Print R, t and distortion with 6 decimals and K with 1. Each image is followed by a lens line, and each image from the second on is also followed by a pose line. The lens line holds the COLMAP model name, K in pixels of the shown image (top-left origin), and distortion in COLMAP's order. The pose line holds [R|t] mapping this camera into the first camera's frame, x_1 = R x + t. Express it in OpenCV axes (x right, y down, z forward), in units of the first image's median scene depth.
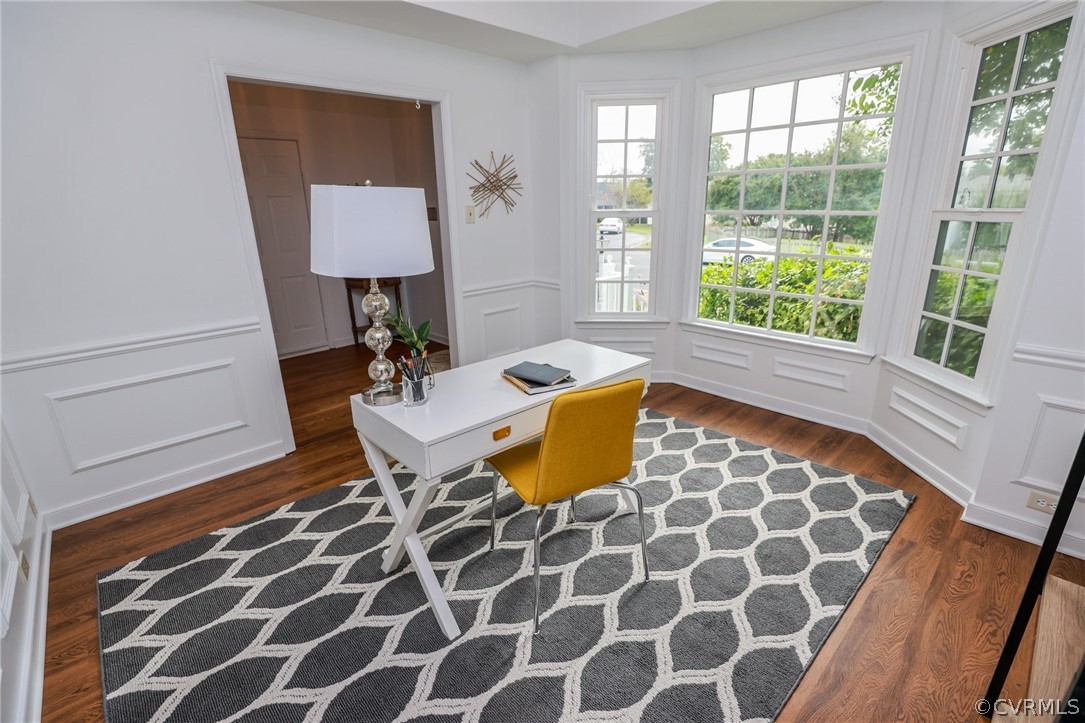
lens RADIAL K [[489.3, 0, 539.9], [0, 489.3, 359.0], [0, 0, 1]] dist [-0.026985, 0.000219]
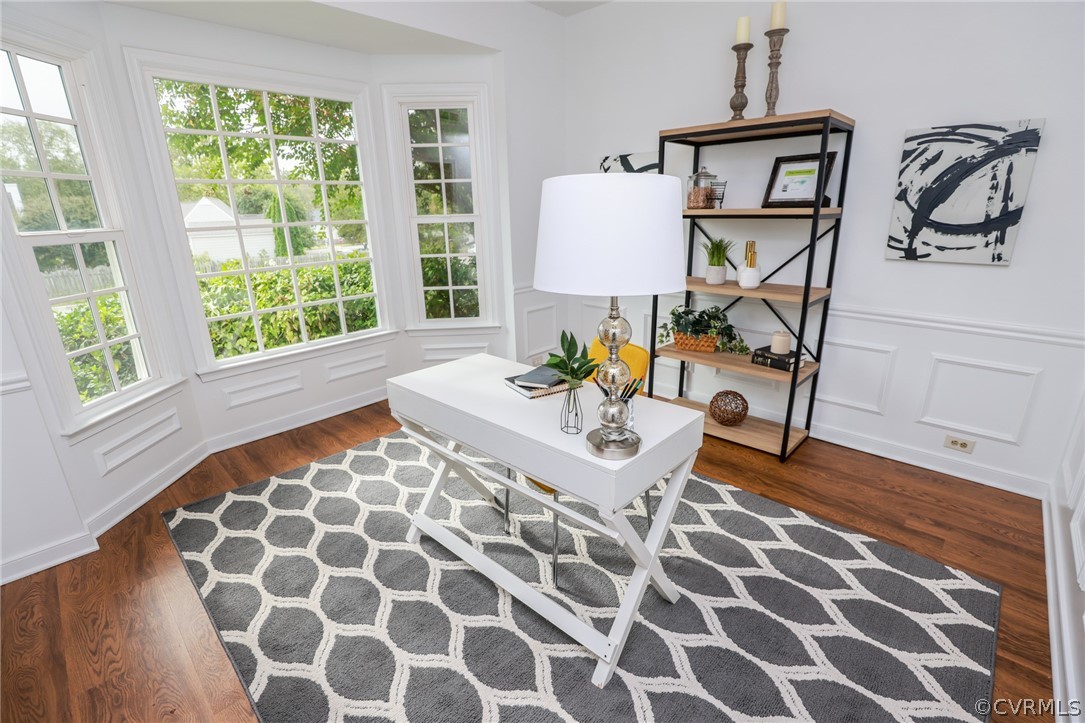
lens RADIAL K [[489.3, 0, 540.4], [0, 489.3, 366.2], [0, 0, 1]] dist [-0.026985, 0.000219]
pose [[-0.066237, -0.290274, 0.954649, -0.717503], [0.317923, 0.900746, 0.295942, -0.219367], [-0.945800, 0.323107, 0.032622, 0.730860]]
